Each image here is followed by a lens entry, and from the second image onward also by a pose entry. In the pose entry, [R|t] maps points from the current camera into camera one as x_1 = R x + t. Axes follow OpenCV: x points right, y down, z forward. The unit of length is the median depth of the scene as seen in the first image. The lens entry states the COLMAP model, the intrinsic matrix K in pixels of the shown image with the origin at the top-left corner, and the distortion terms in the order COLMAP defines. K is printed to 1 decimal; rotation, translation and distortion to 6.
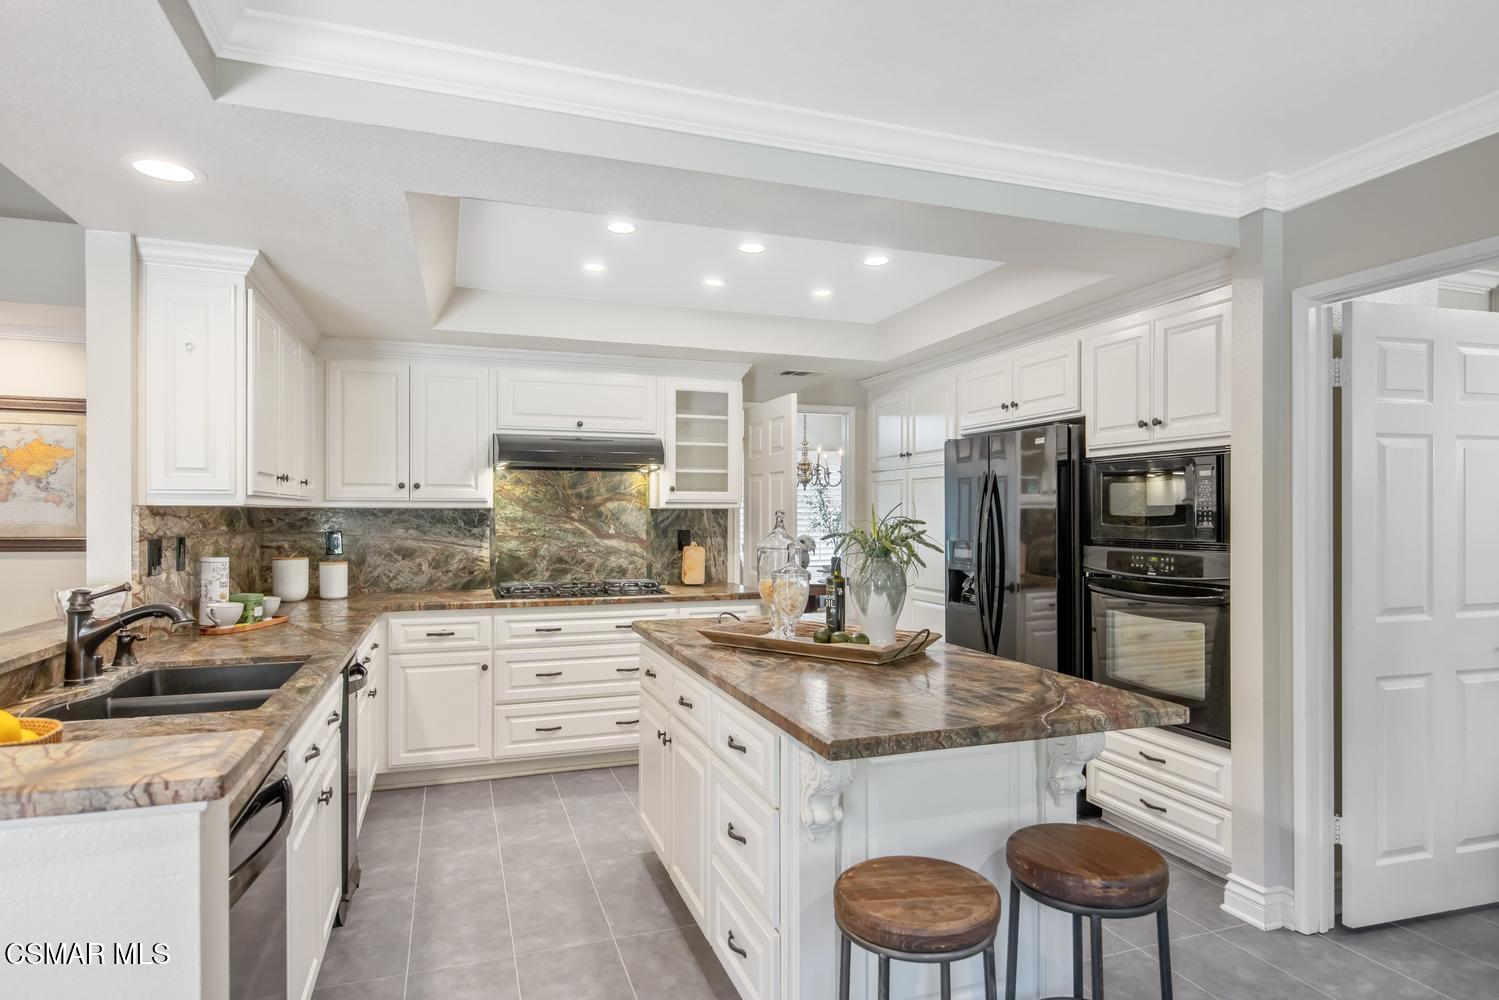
lens RADIAL K [[839.7, 0, 746.2], [0, 839.7, 506.6], [0, 0, 1]] dist [0.014316, 0.001961]
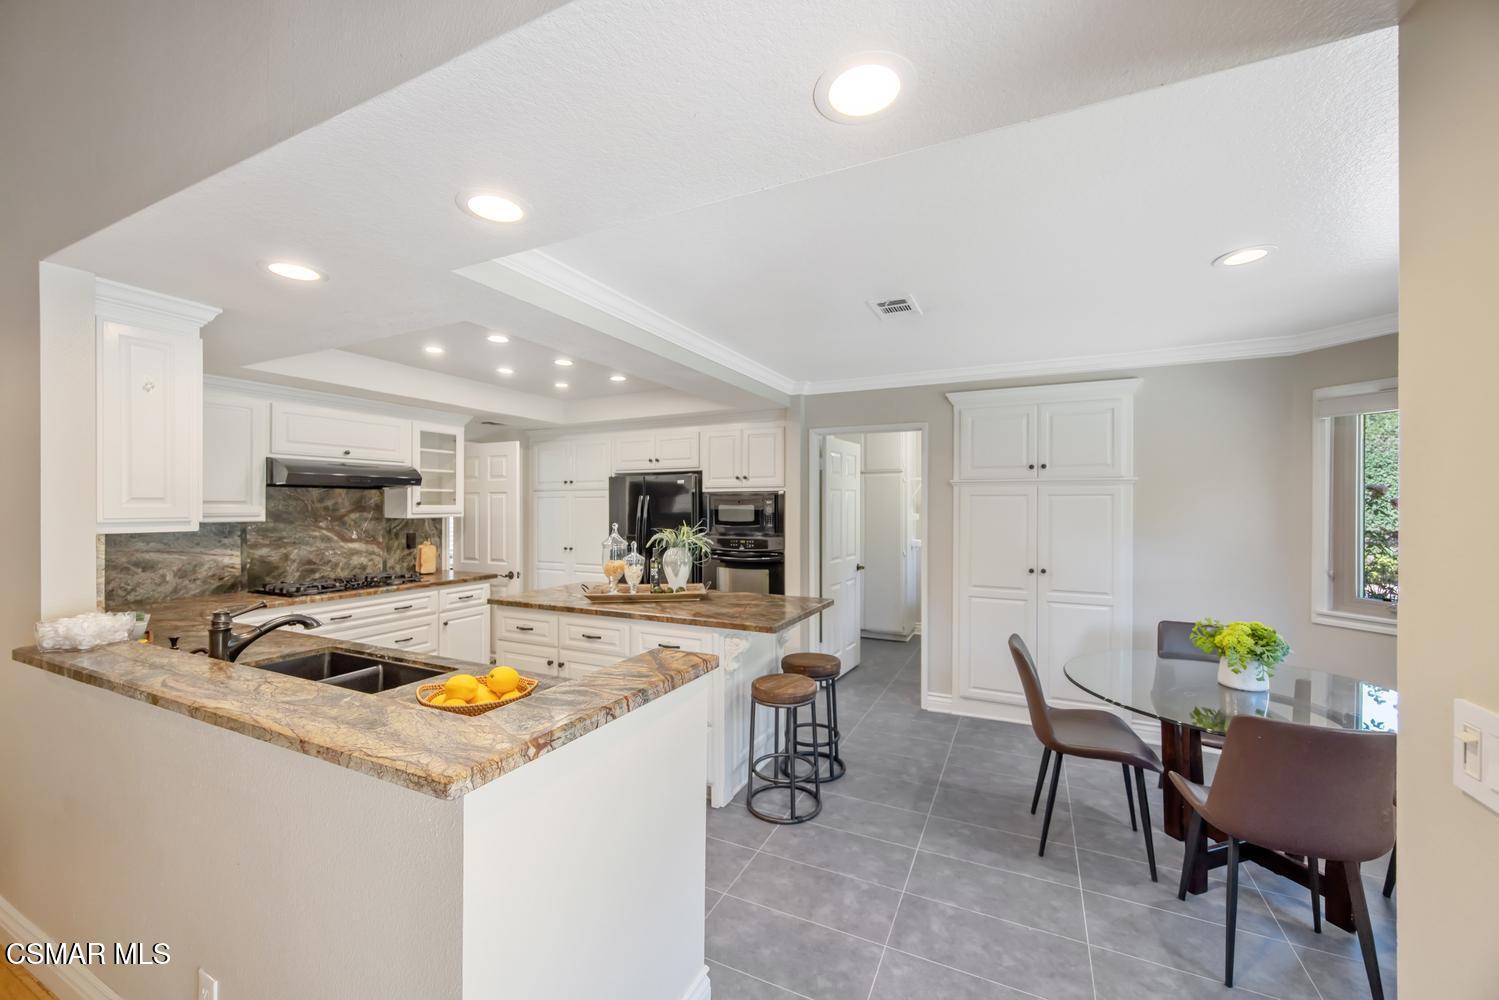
lens RADIAL K [[594.5, 0, 749.6], [0, 594.5, 504.2], [0, 0, 1]] dist [0.000997, -0.000063]
pose [[0.706481, -0.000136, 0.707732, -0.397531], [-0.003831, 0.999985, 0.004017, -0.026619], [-0.707721, -0.005550, 0.706470, -0.053421]]
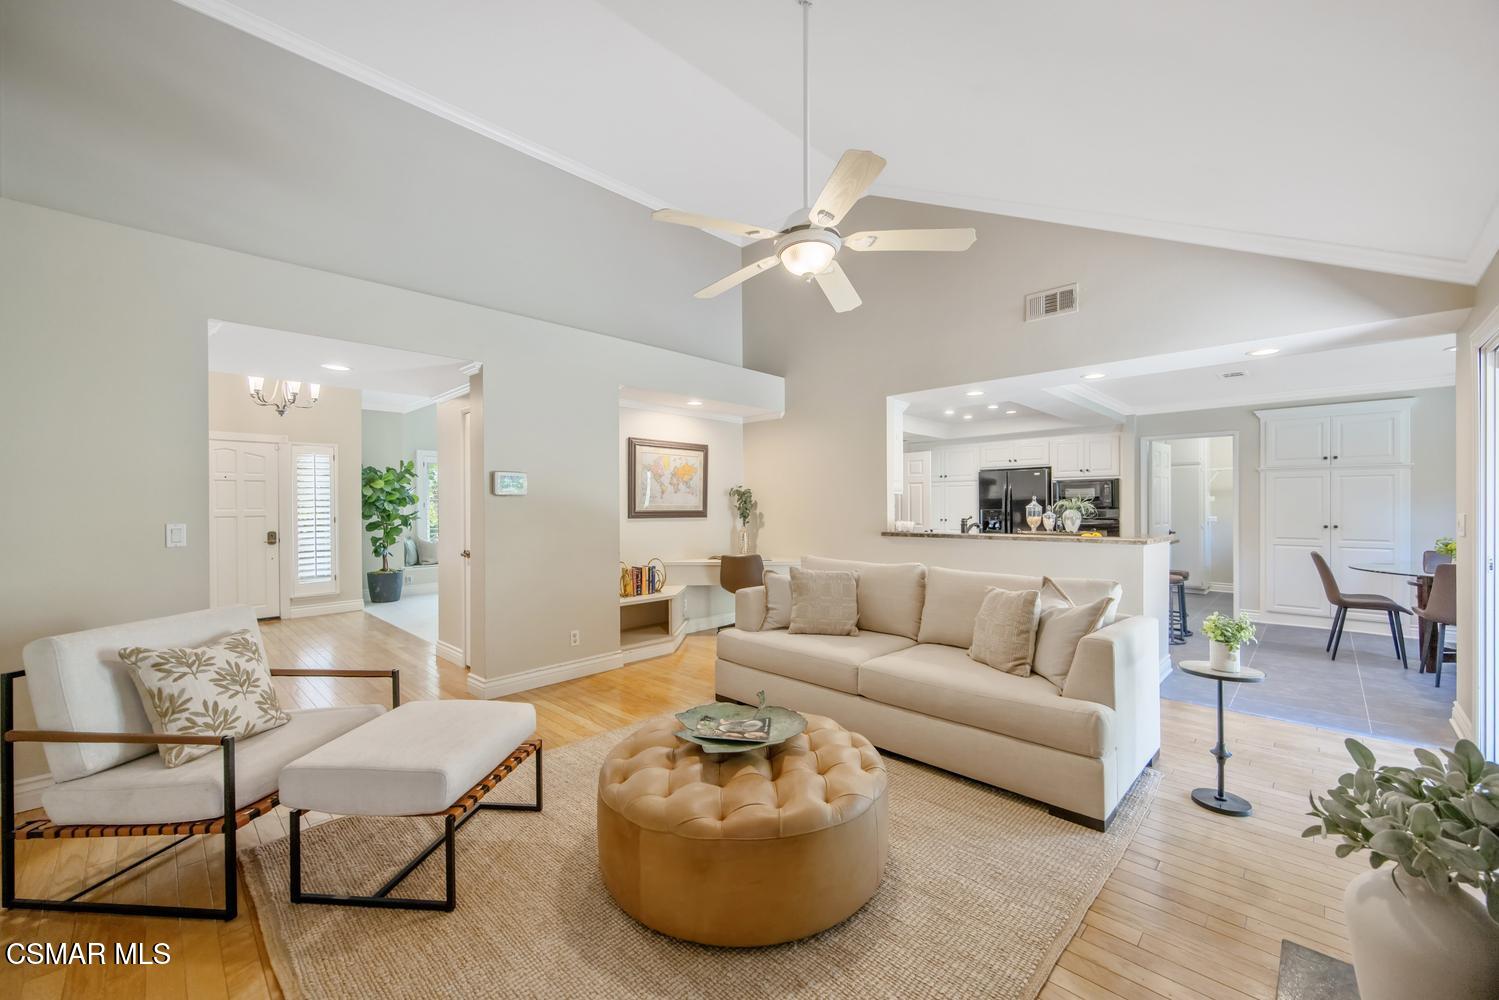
lens RADIAL K [[594.5, 0, 749.6], [0, 594.5, 504.2], [0, 0, 1]] dist [0.000997, -0.000063]
pose [[0.895873, -0.003015, 0.444300, -1.173461], [0.001180, 0.999990, 0.004407, 0.013220], [-0.444309, -0.003423, 0.895867, -0.328589]]
